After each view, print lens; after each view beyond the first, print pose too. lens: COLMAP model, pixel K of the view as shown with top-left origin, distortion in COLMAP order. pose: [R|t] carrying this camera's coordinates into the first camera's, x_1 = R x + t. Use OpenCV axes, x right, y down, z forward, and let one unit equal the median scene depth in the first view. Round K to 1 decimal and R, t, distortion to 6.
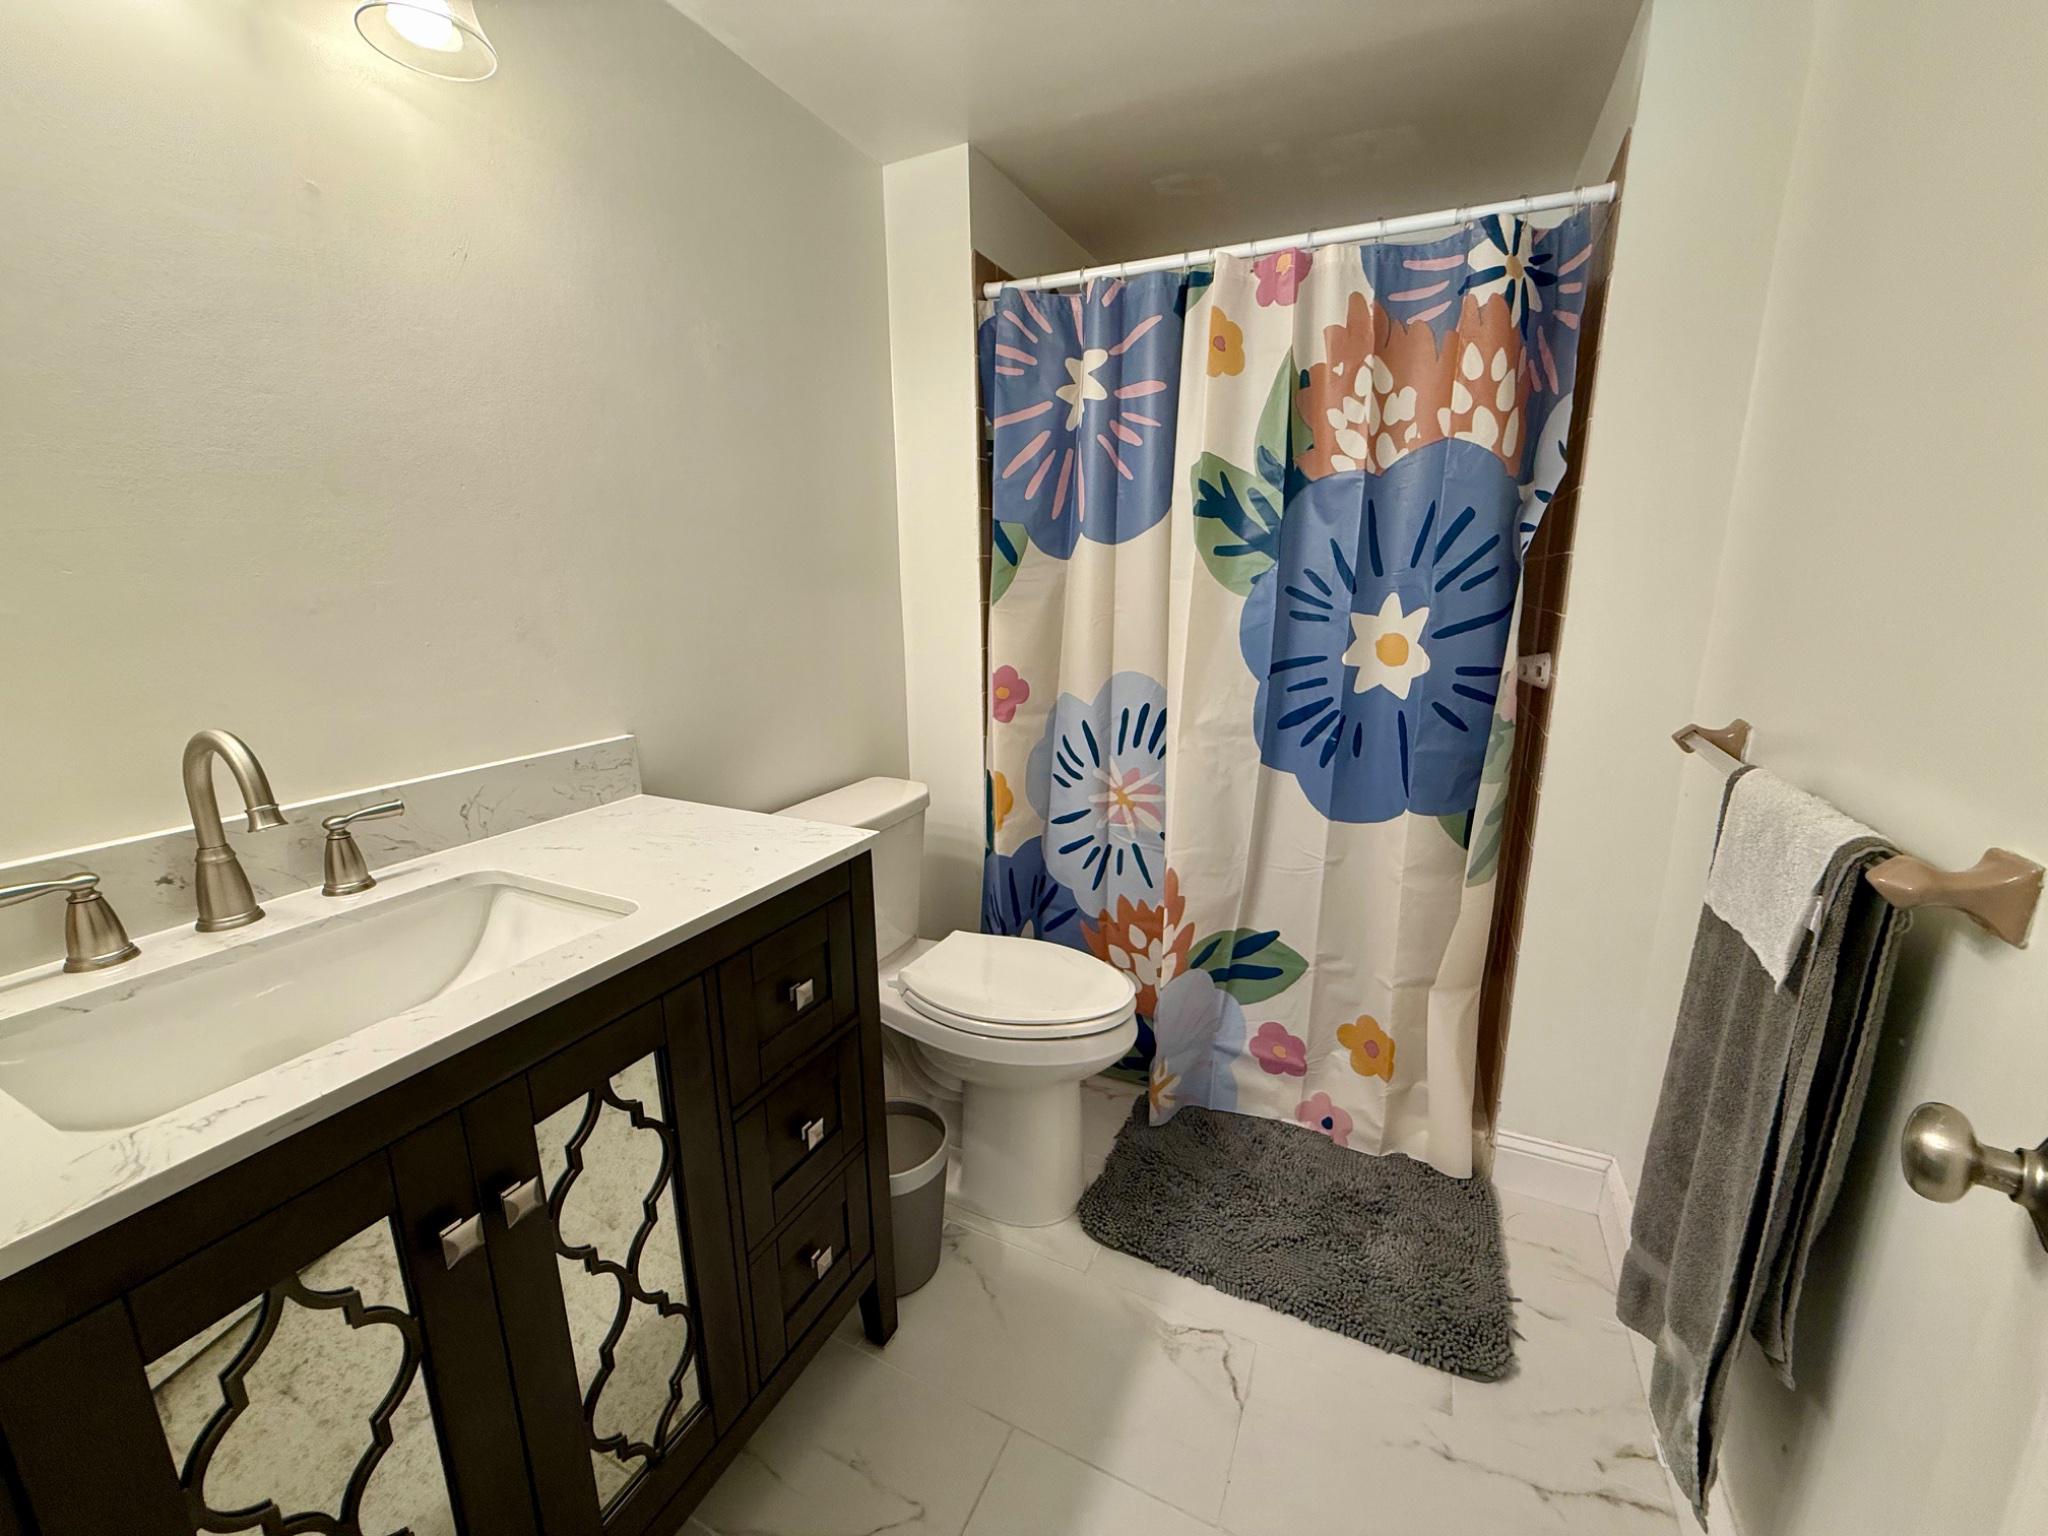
lens RADIAL K [[806.7, 0, 1026.9], [0, 806.7, 774.6], [0, 0, 1]] dist [-0.001667, 0.000387]
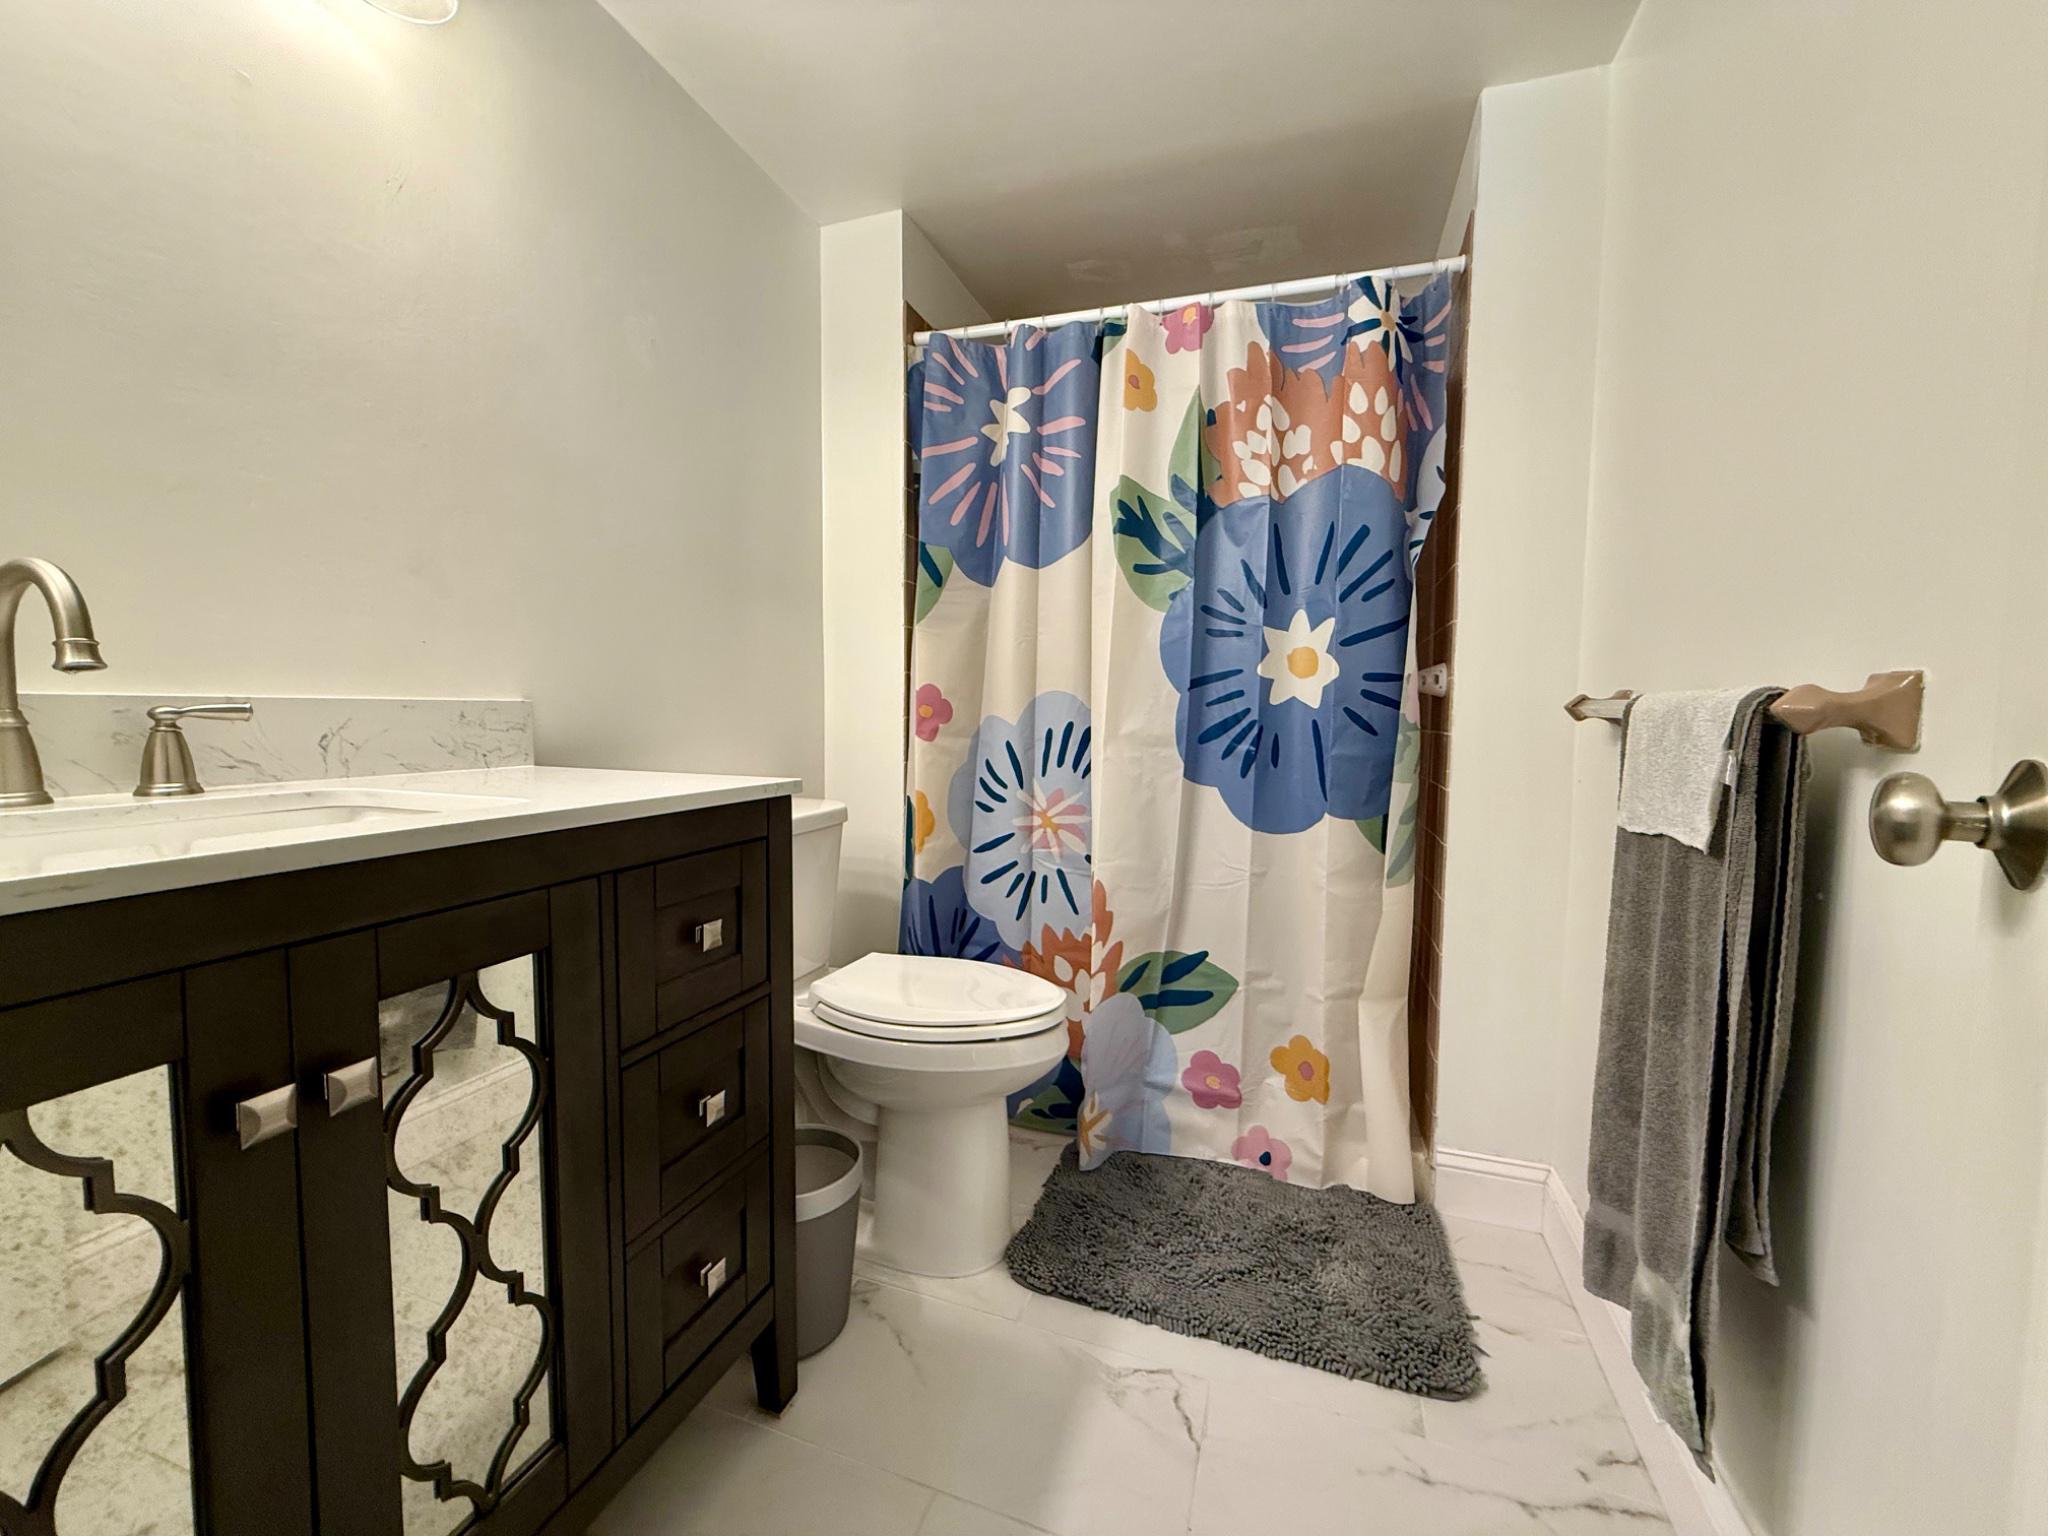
lens RADIAL K [[806.7, 0, 1026.3], [0, 806.7, 765.5], [0, 0, 1]] dist [-0.001667, 0.000387]
pose [[0.993737, 0.012093, 0.111085, -0.022901], [0.006000, 0.986917, -0.161115, 0.171876], [-0.111580, 0.160773, 0.980664, 0.038703]]
